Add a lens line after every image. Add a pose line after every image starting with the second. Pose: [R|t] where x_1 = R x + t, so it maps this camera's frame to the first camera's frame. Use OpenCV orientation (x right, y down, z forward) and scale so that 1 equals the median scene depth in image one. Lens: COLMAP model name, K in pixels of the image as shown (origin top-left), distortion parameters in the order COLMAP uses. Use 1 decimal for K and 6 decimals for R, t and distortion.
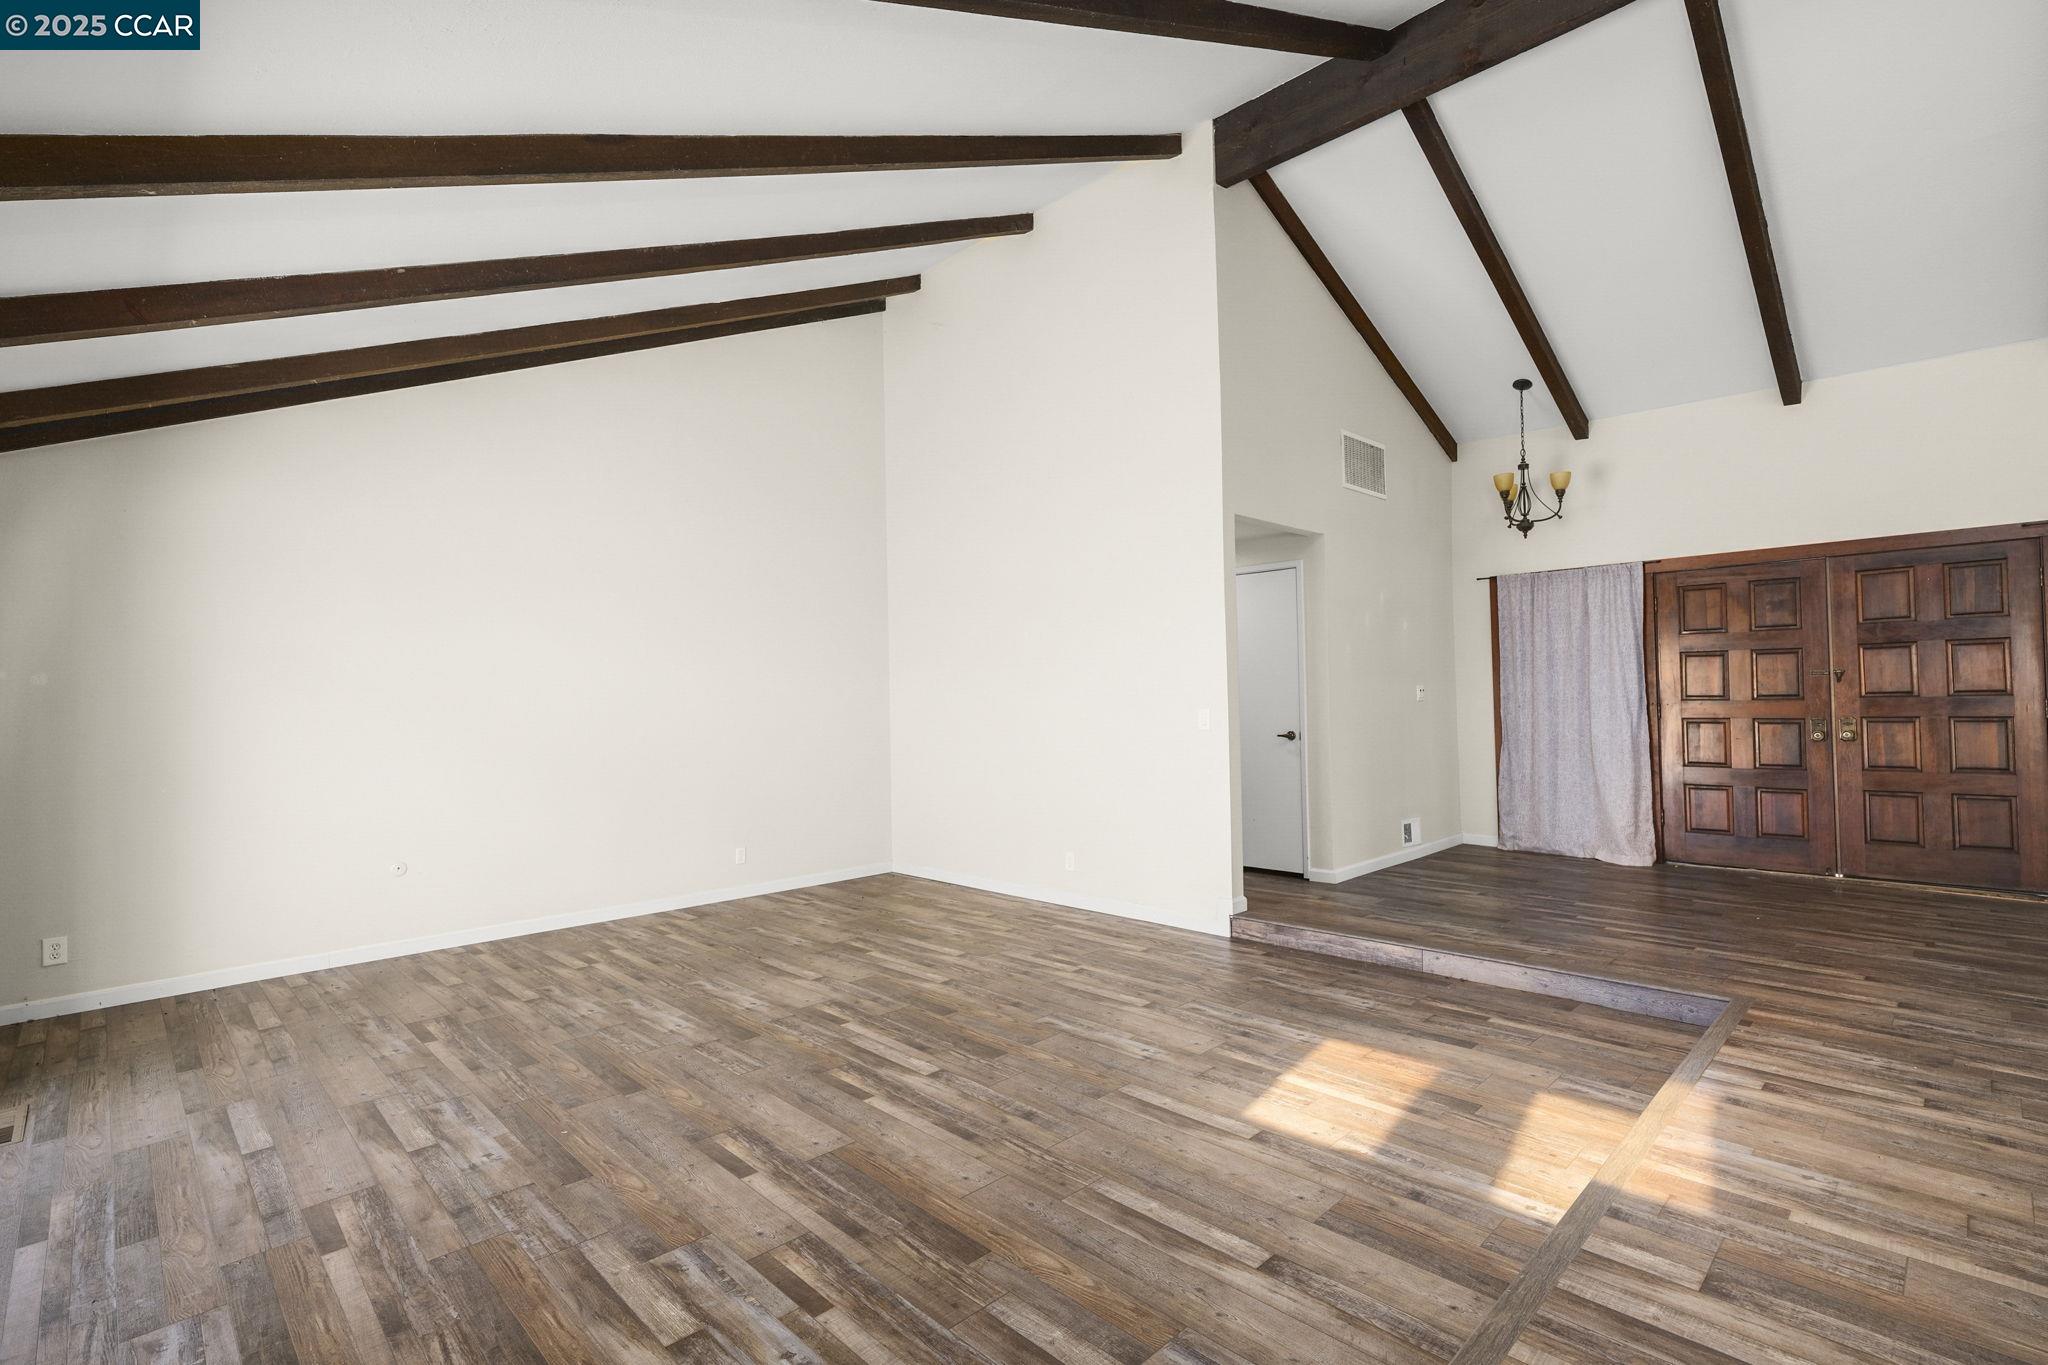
lens RADIAL K [[942.4, 0, 1019.3], [0, 942.4, 685.7], [0, 0, 1]] dist [-0.001338, 0.000372]
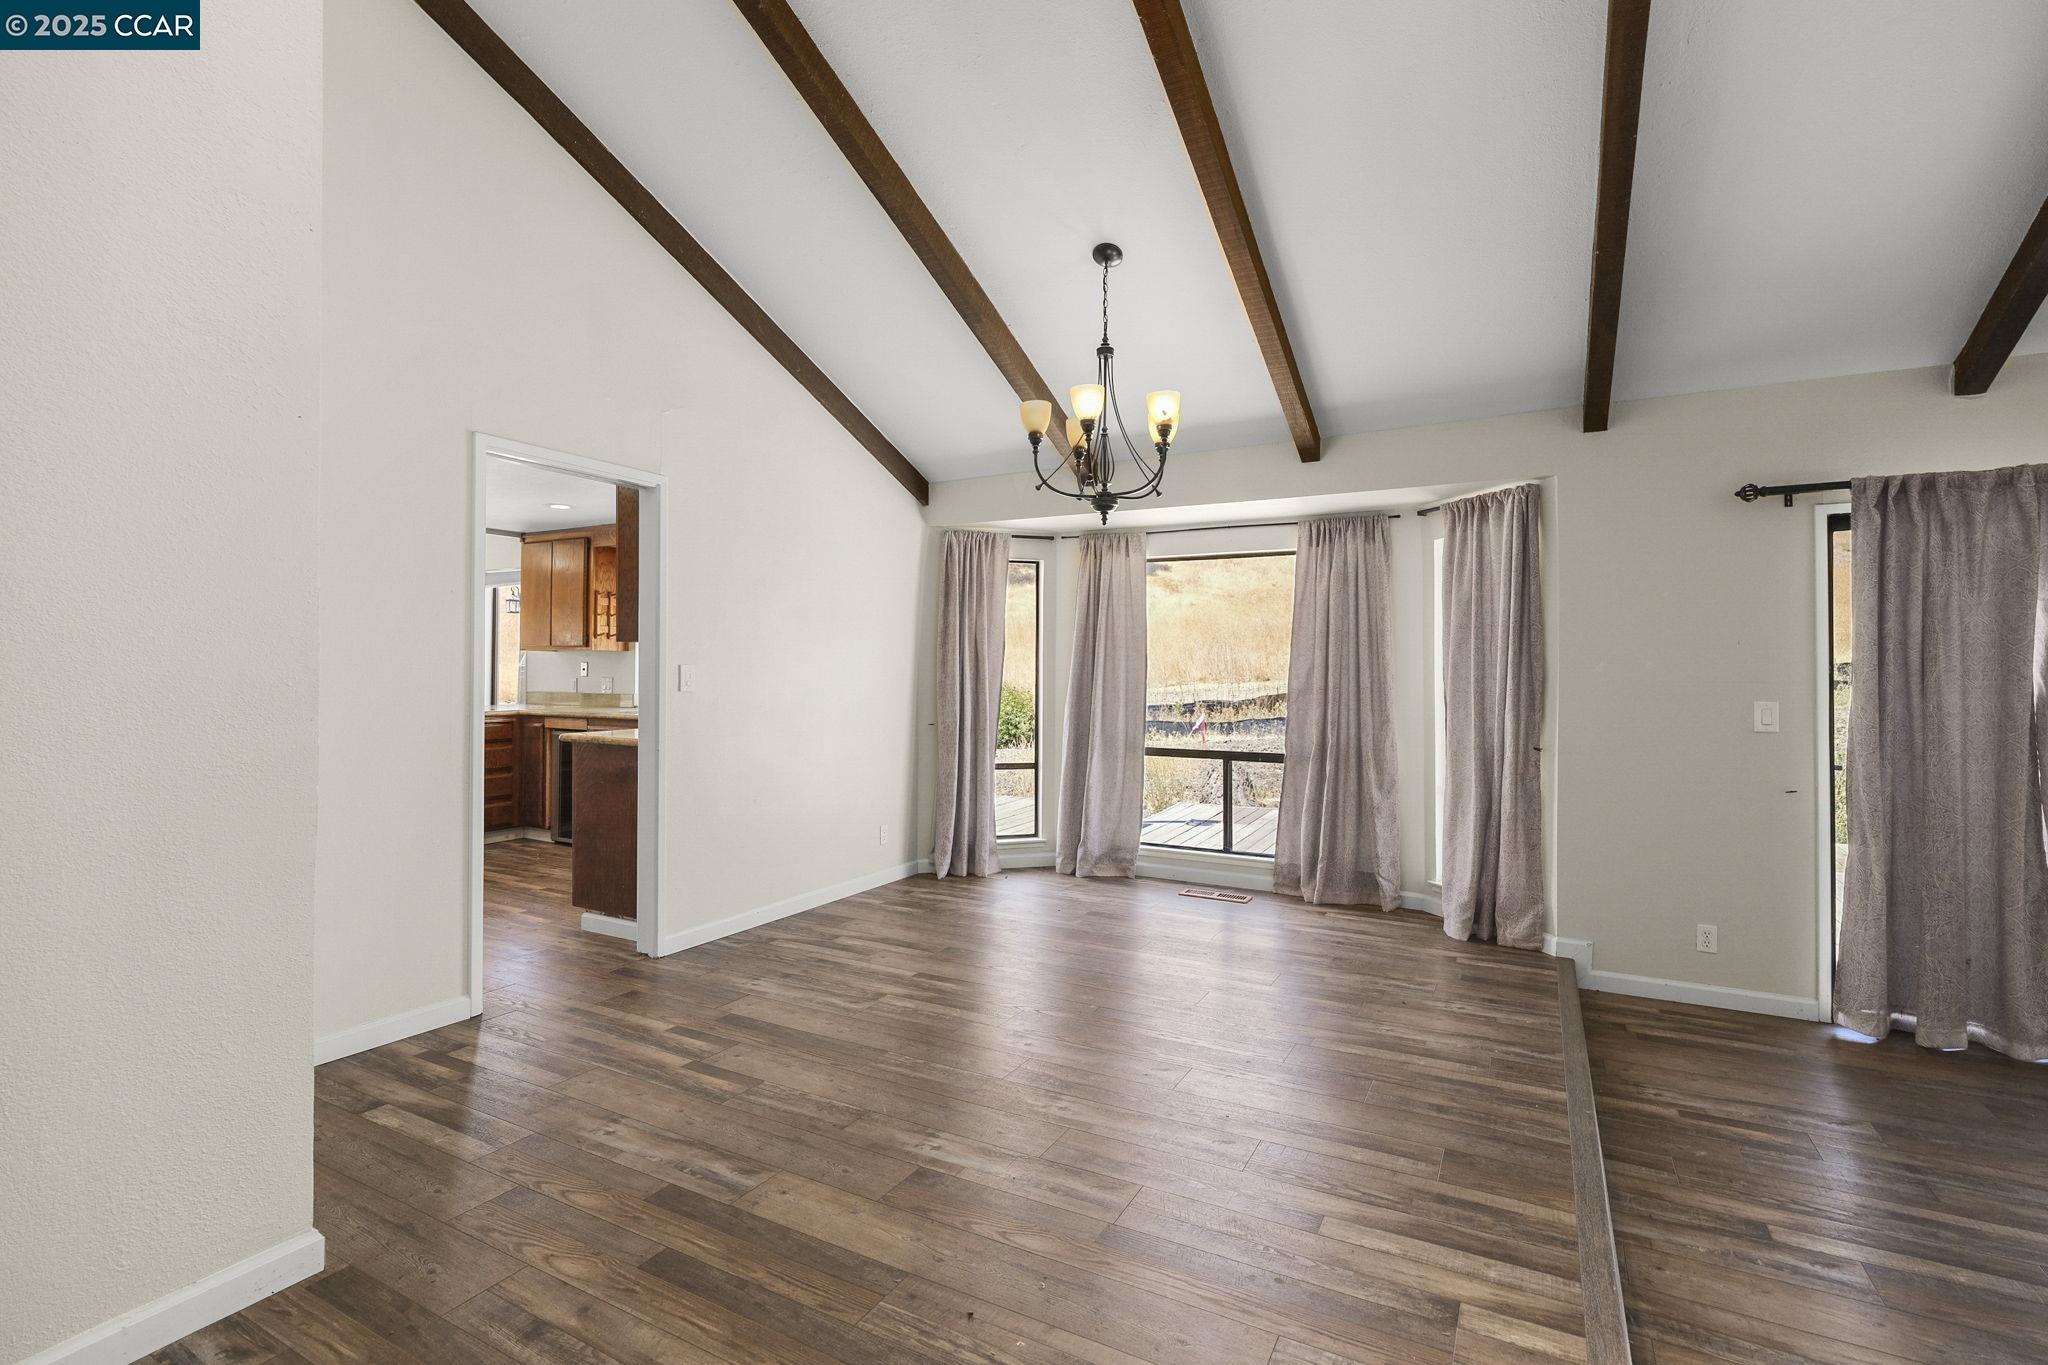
lens RADIAL K [[941.7, 0, 1020.1], [0, 941.7, 658.9], [0, 0, 1]] dist [-0.000243, 0.000479]
pose [[-0.956391, 0.007887, -0.291984, 0.743691], [0.016425, 0.999506, -0.026801, -0.001344], [0.291629, -0.030428, -0.956048, 0.941571]]
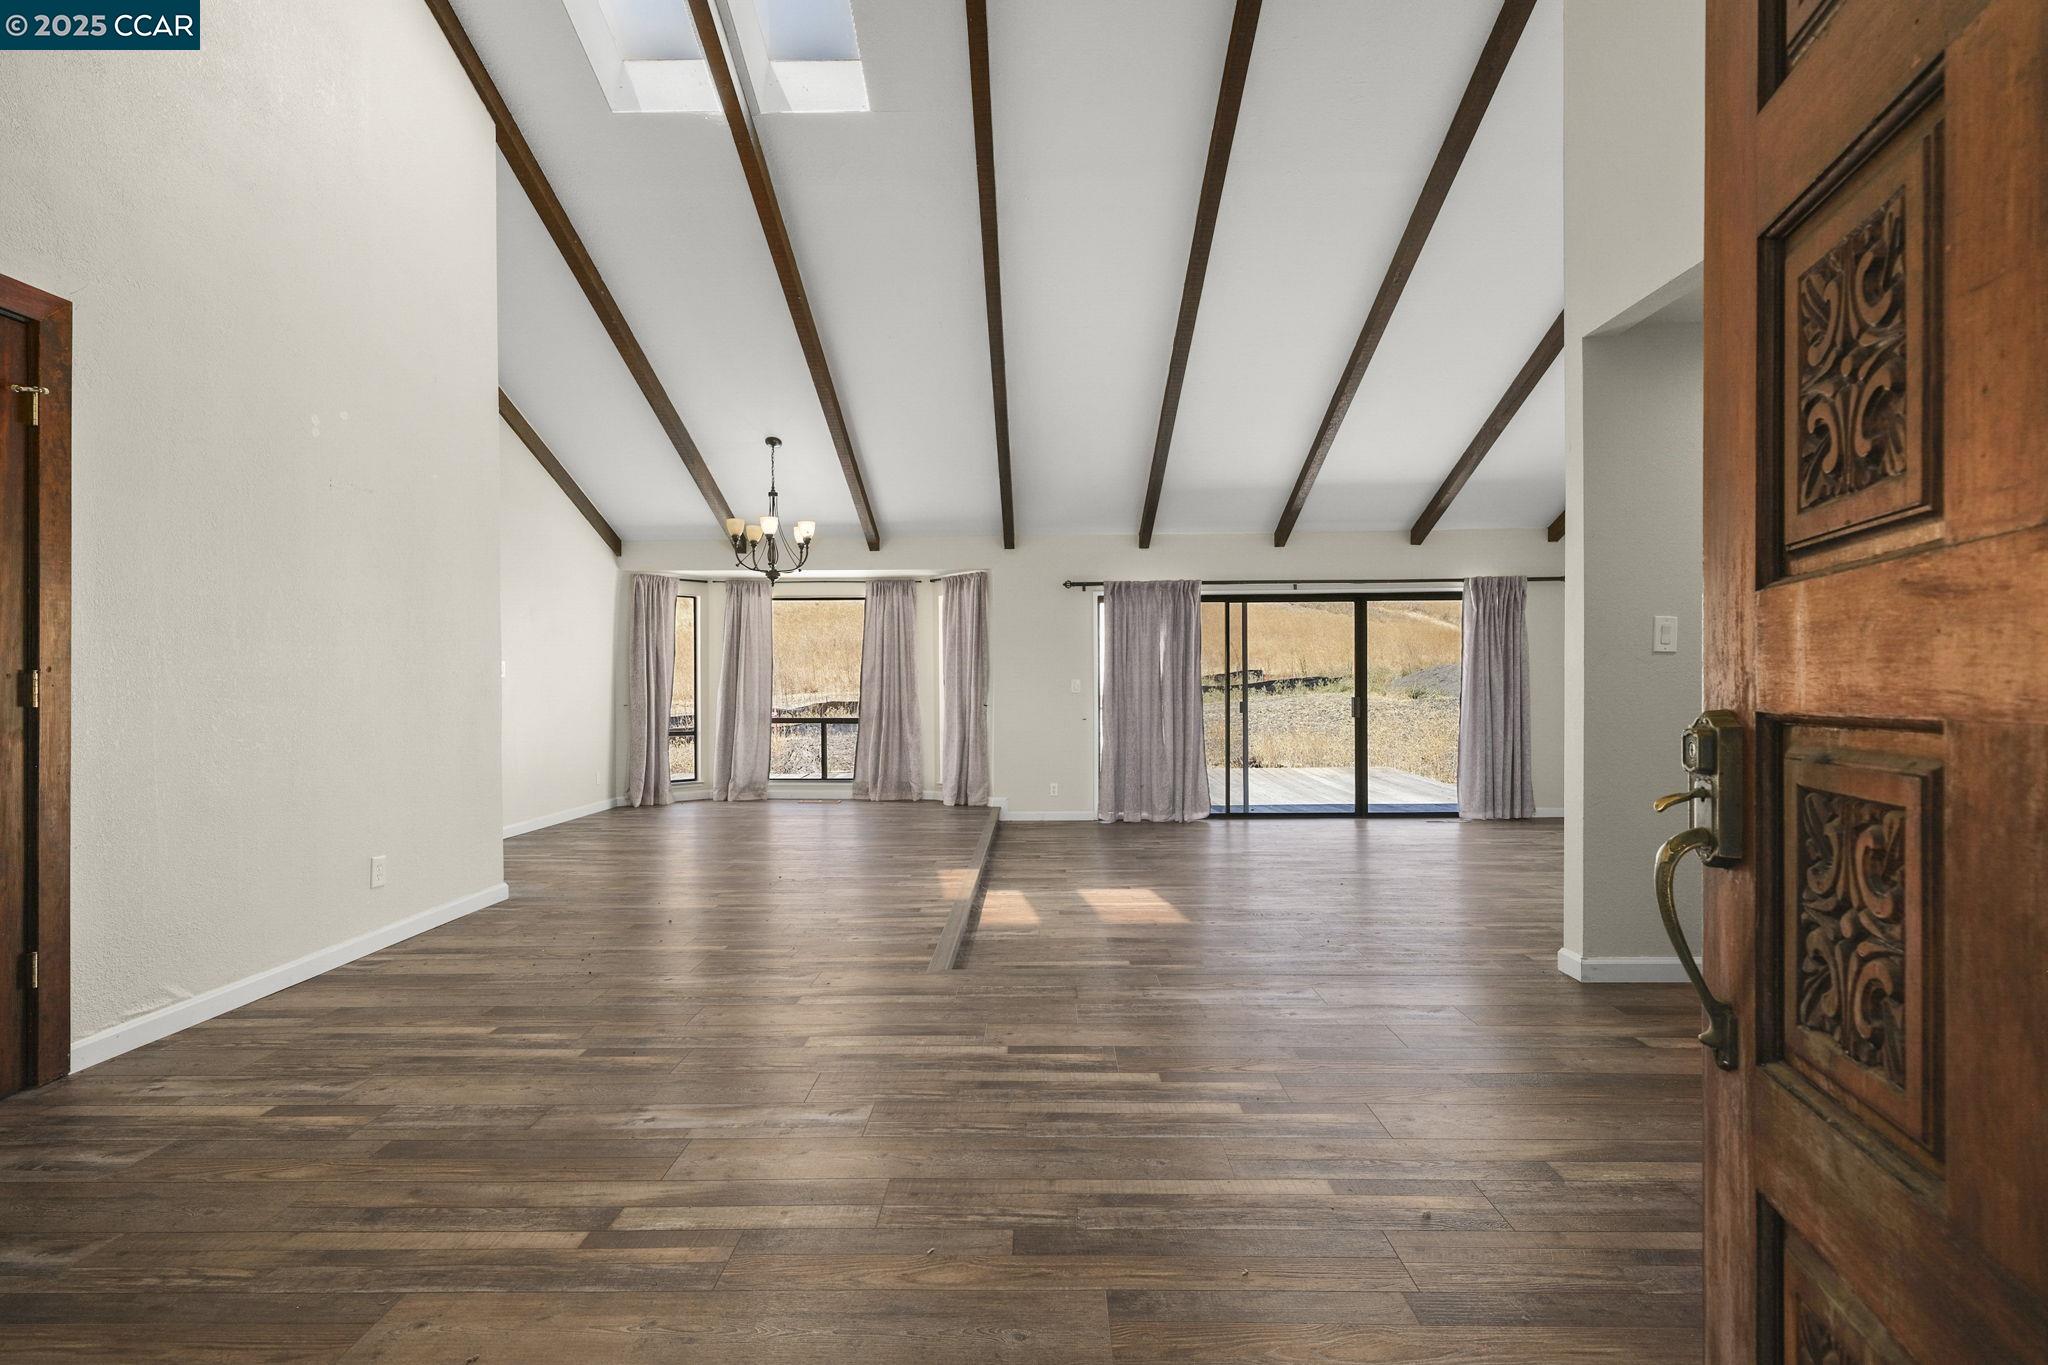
lens RADIAL K [[939.5, 0, 1018.6], [0, 939.5, 689.4], [0, 0, 1]] dist [0.000712, 0.000534]
pose [[-0.714017, 0.020543, -0.699827, 1.360160], [0.029325, 0.999570, -0.000578, 0.054427], [0.699514, -0.020935, -0.714313, 1.731061]]
